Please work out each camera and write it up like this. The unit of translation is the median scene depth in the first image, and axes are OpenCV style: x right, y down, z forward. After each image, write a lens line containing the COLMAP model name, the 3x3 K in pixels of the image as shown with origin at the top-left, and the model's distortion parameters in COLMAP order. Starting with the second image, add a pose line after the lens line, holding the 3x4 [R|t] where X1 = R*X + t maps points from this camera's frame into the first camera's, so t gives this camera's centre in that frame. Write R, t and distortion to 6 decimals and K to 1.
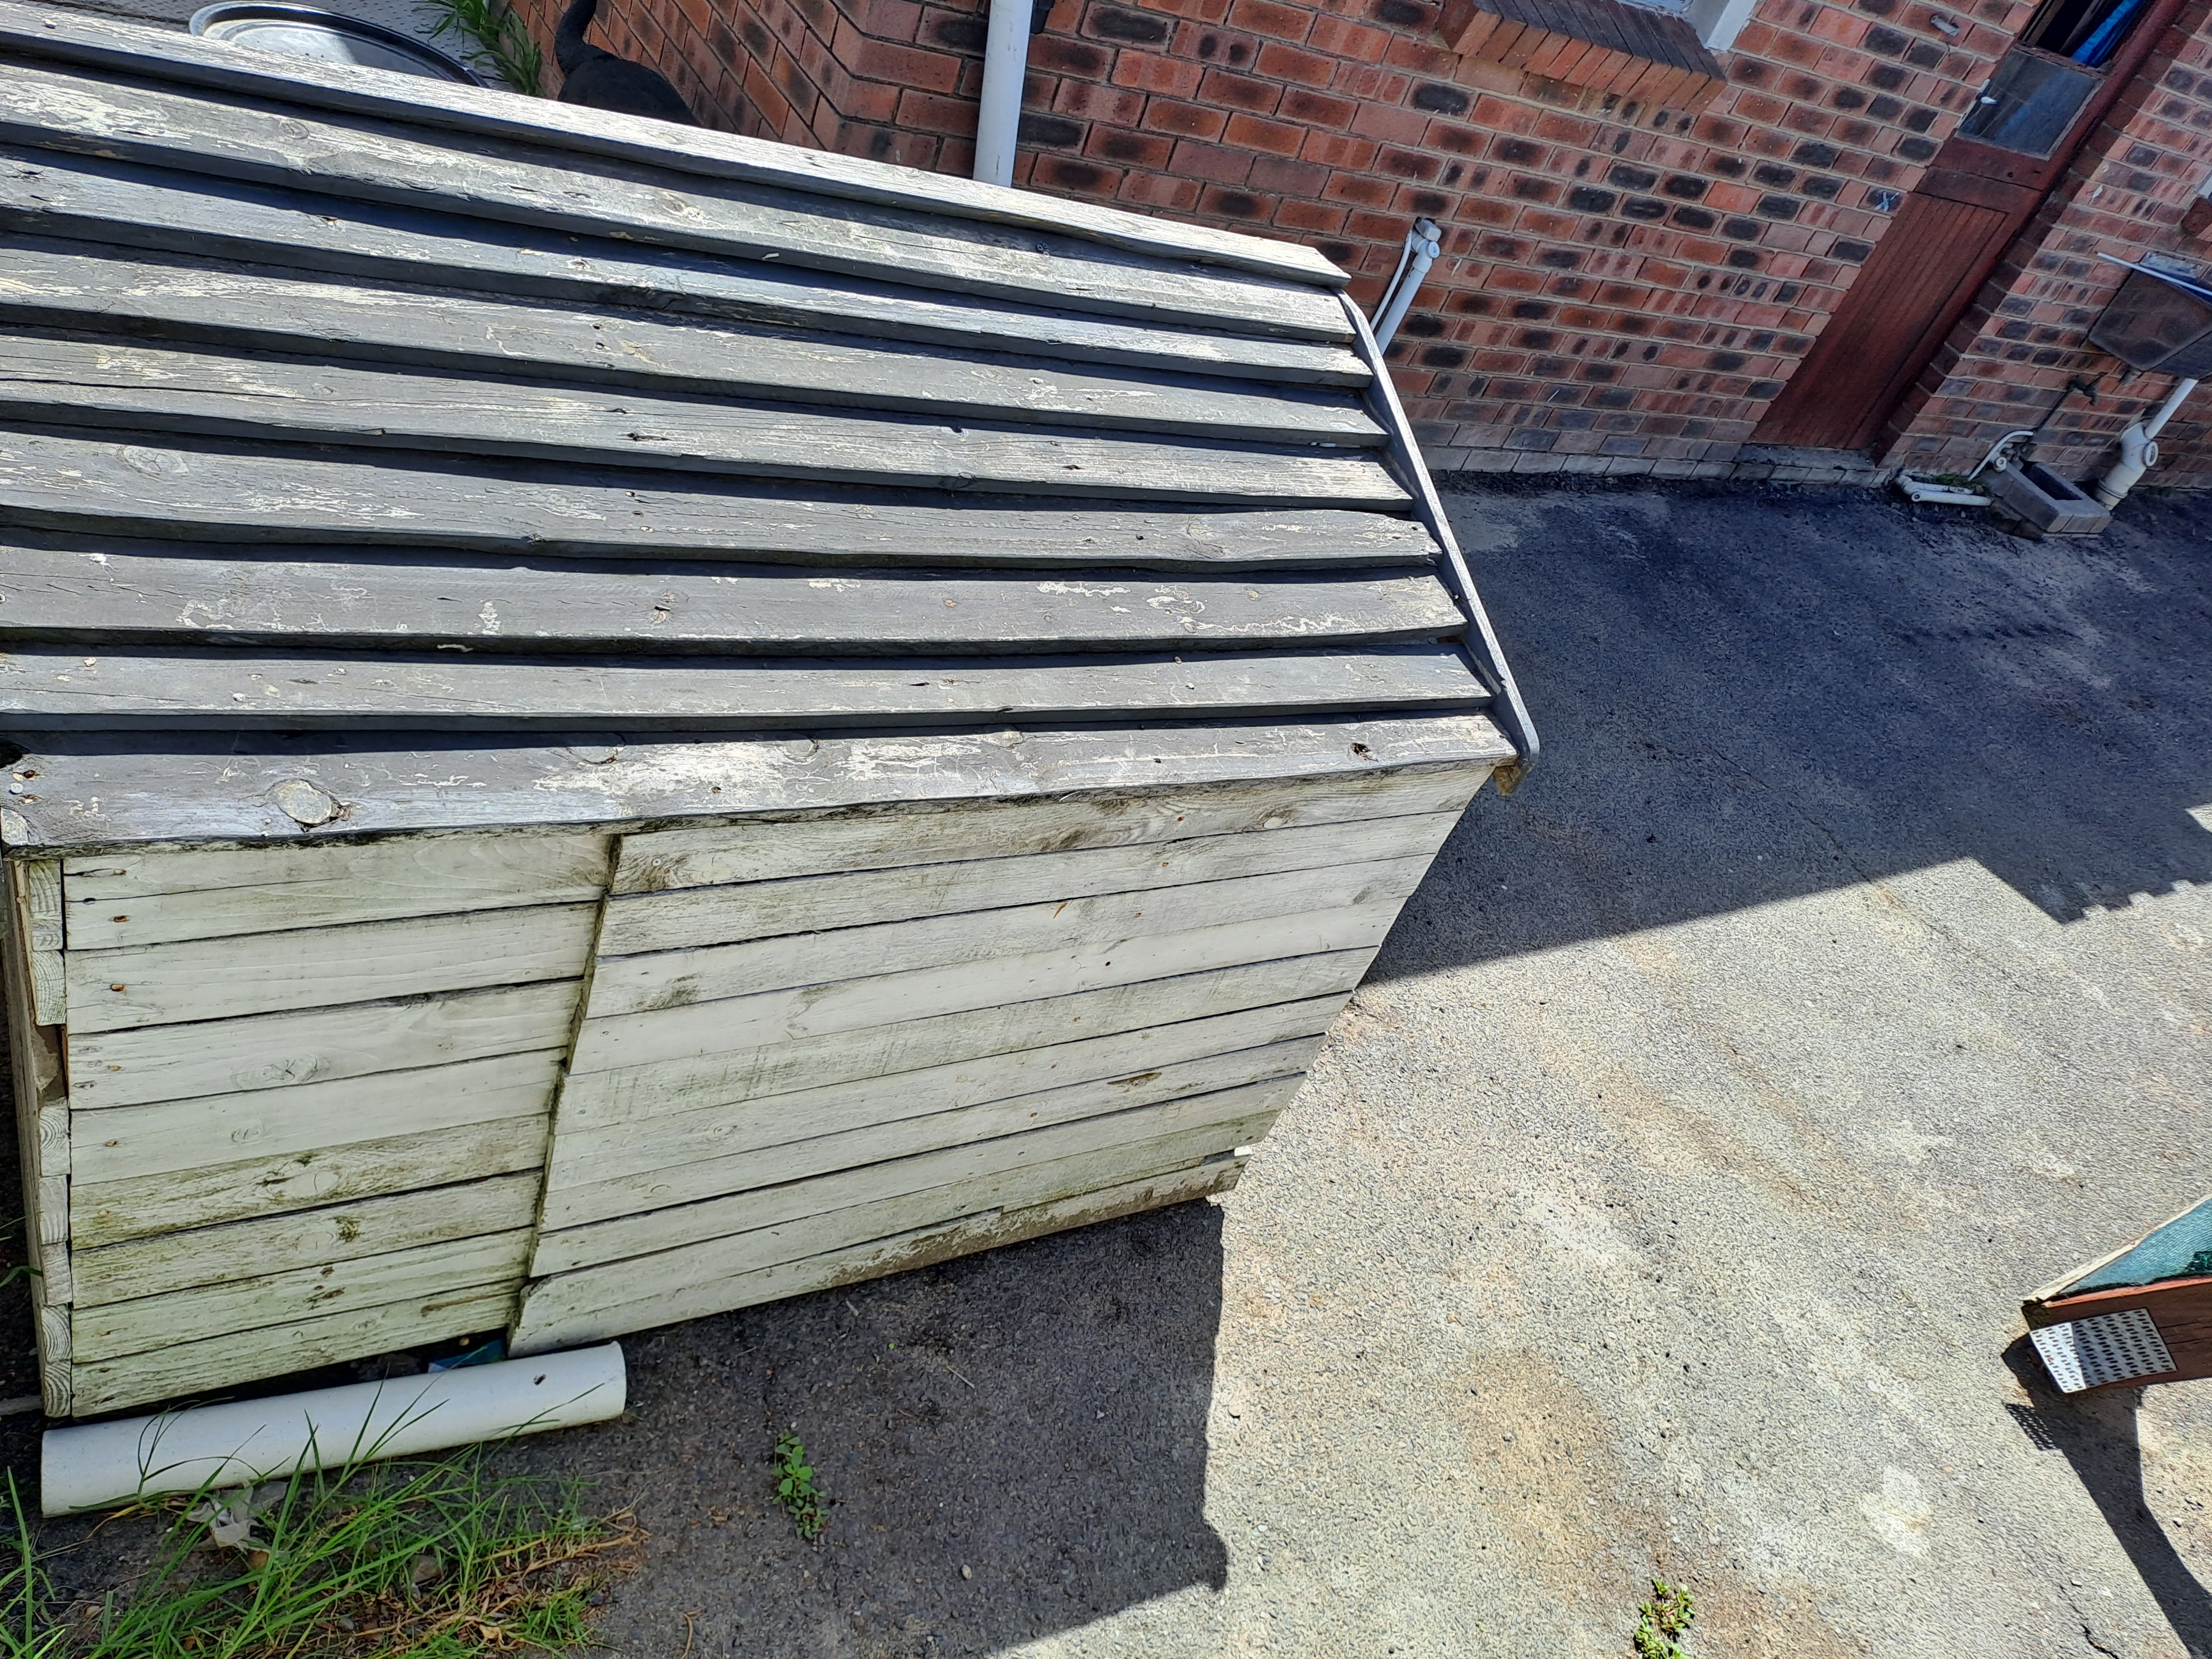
lens RADIAL K [[1612.3, 0, 1152.2], [0, 1612.3, 869.9], [0, 0, 1]] dist [0.072120, -0.068477]
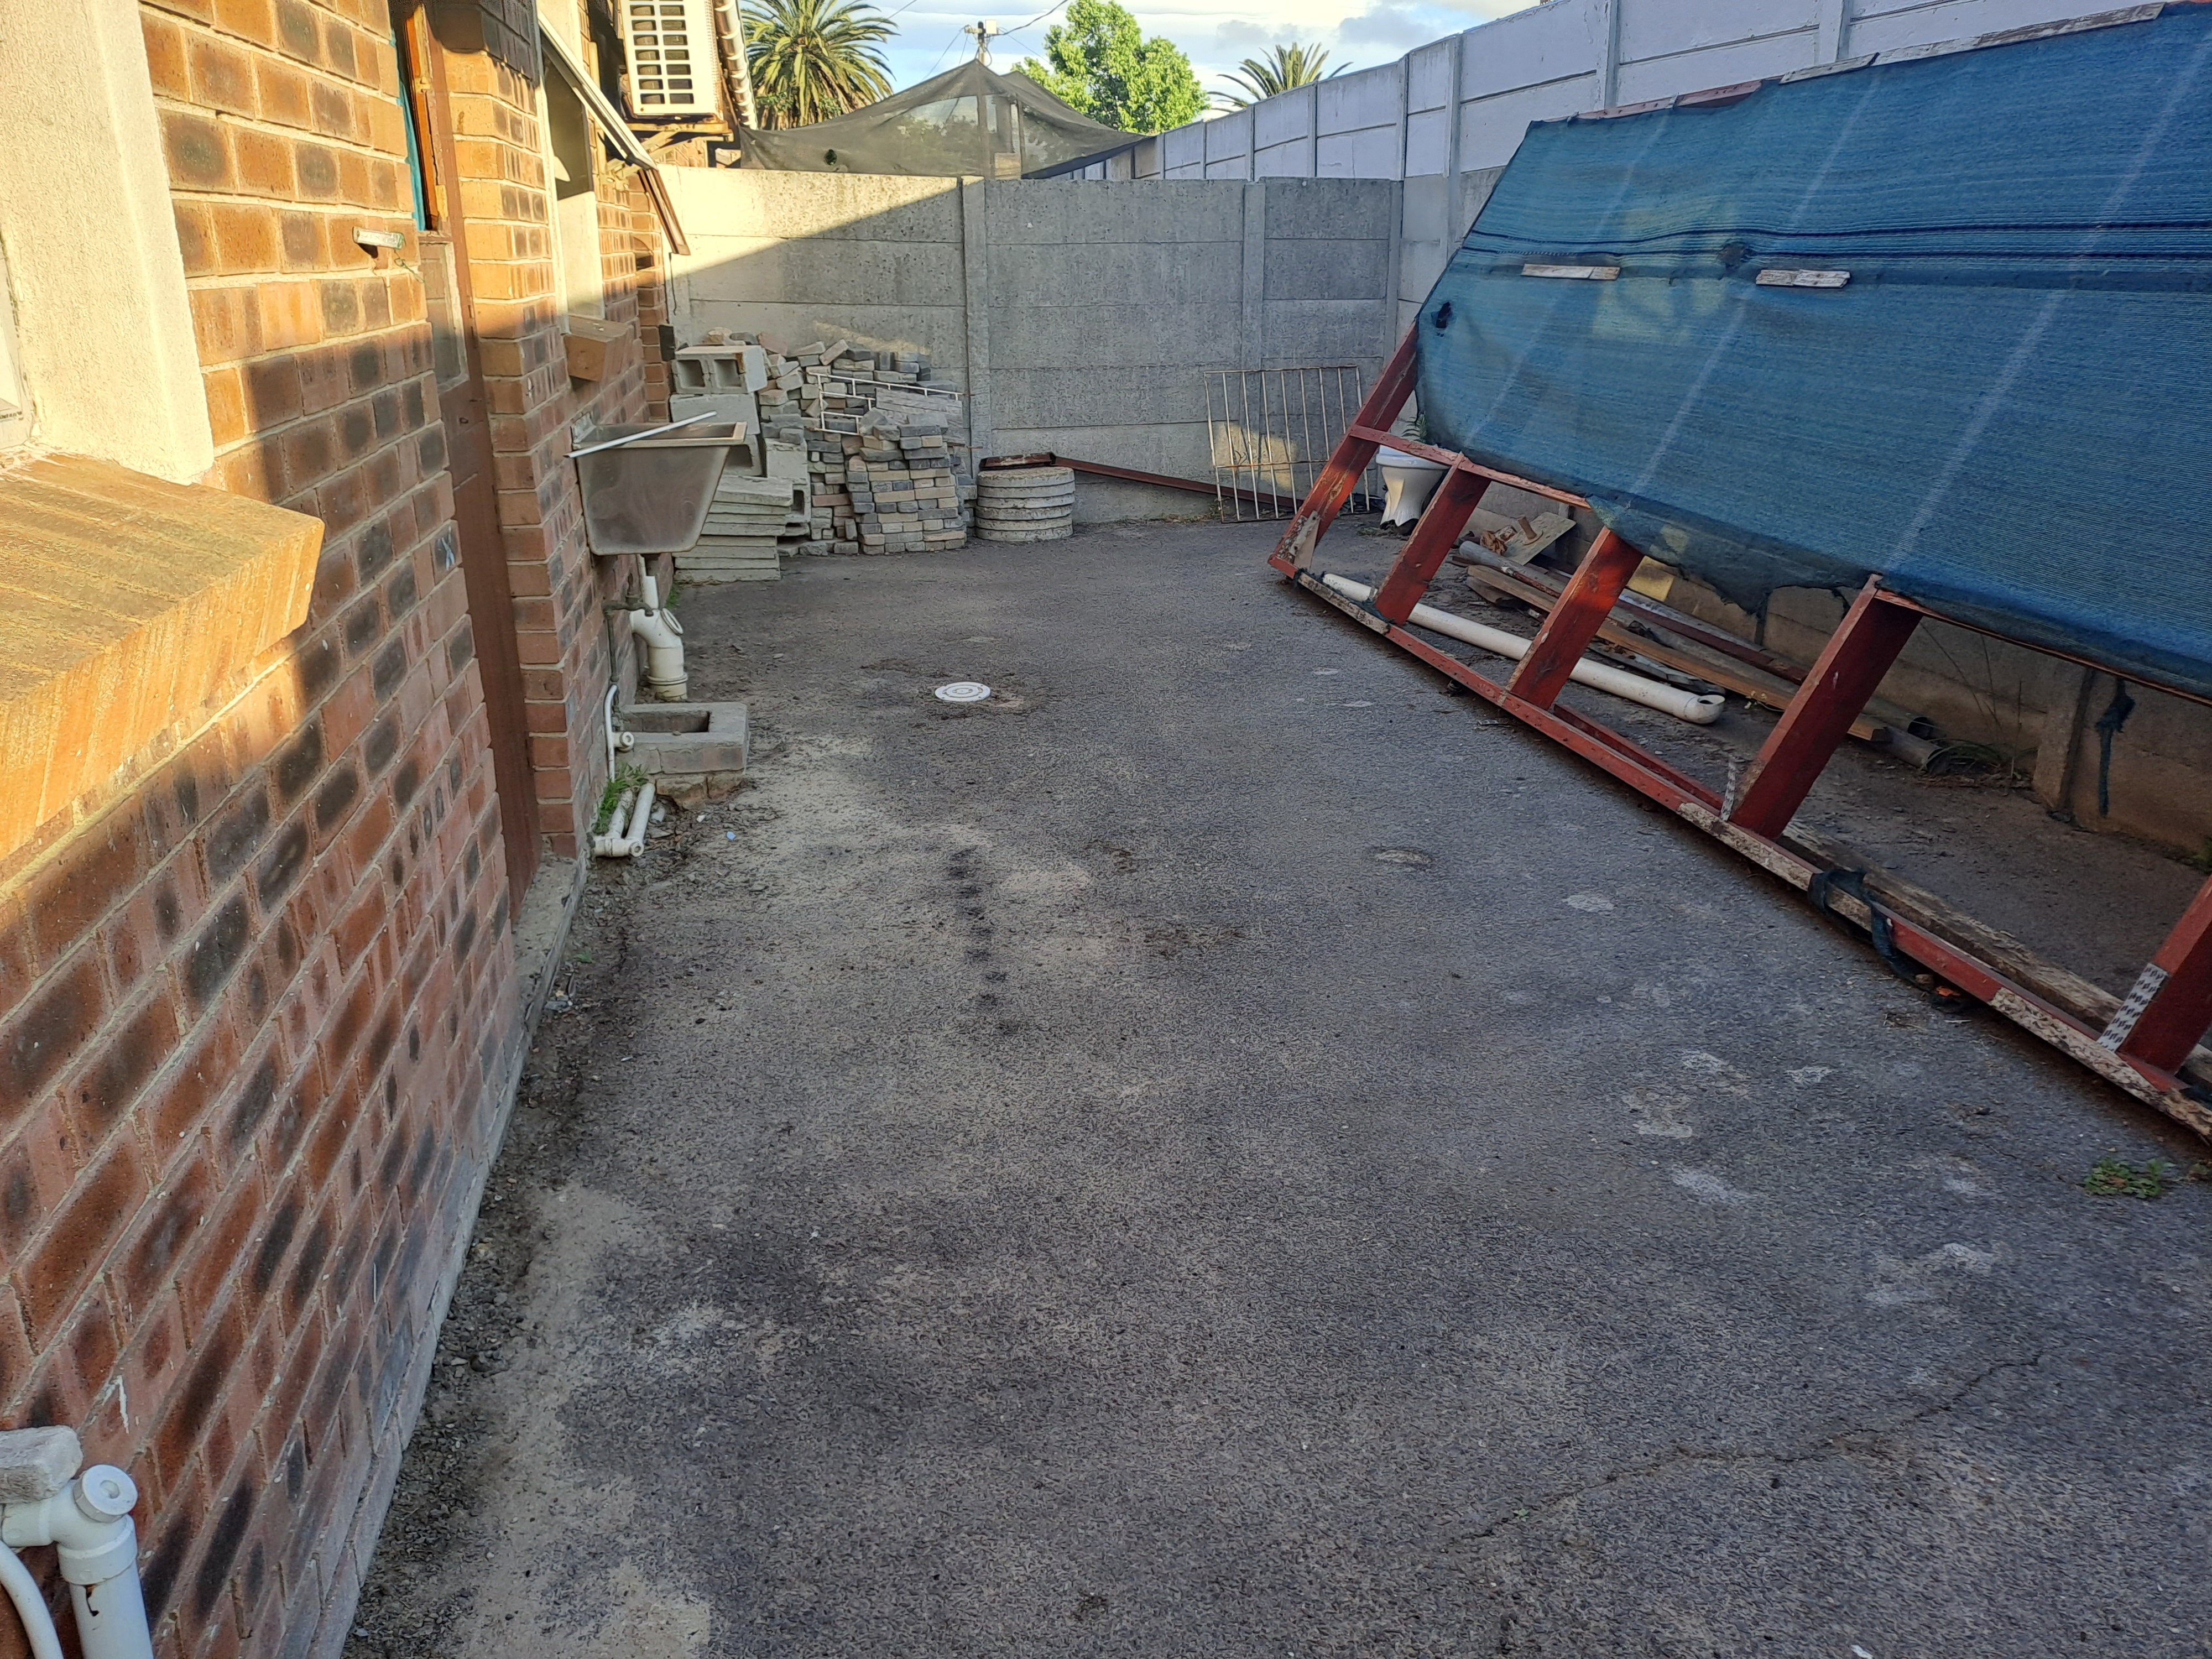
lens RADIAL K [[1612.3, 0, 1100.2], [0, 1612.3, 840.4], [0, 0, 1]] dist [0.072120, -0.068477]
pose [[0.331785, -0.624648, 0.706919, 0.098730], [0.698583, 0.666281, 0.260867, -0.393412], [-0.633956, 0.407290, 0.657430, 0.651513]]
